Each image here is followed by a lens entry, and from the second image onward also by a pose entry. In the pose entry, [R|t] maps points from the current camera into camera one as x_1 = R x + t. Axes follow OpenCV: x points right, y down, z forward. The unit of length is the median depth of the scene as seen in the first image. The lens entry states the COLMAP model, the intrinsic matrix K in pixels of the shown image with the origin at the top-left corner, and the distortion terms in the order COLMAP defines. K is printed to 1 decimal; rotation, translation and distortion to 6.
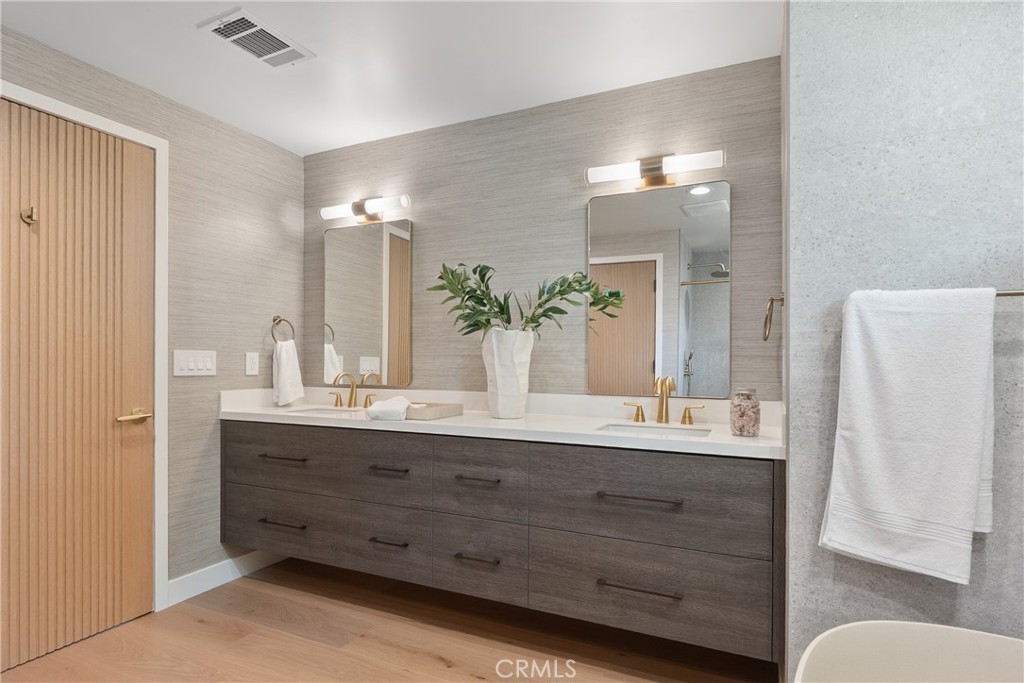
lens RADIAL K [[547.6, 0, 511.3], [0, 547.6, 357.7], [0, 0, 1]] dist [0.001693, 0.000139]
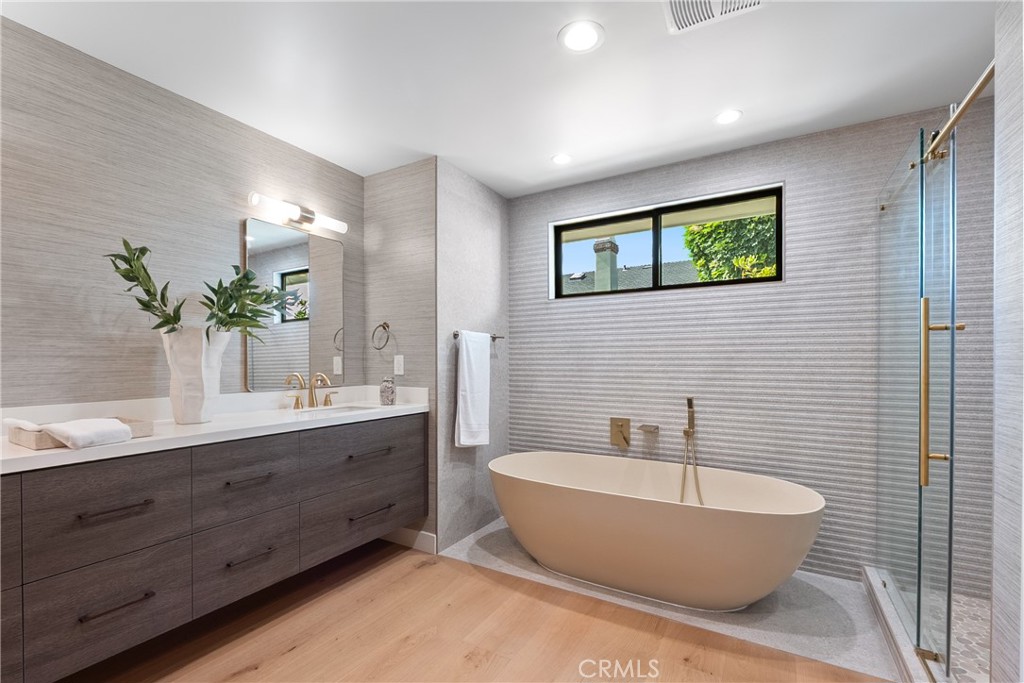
lens RADIAL K [[446.0, 0, 512.0], [0, 446.0, 362.4], [0, 0, 1]] dist [-0.000313, -0.000064]
pose [[0.087870, -0.007254, 0.996106, -0.832271], [-0.000199, 0.999973, 0.007299, -0.000478], [-0.996132, -0.000840, 0.087867, 0.438482]]
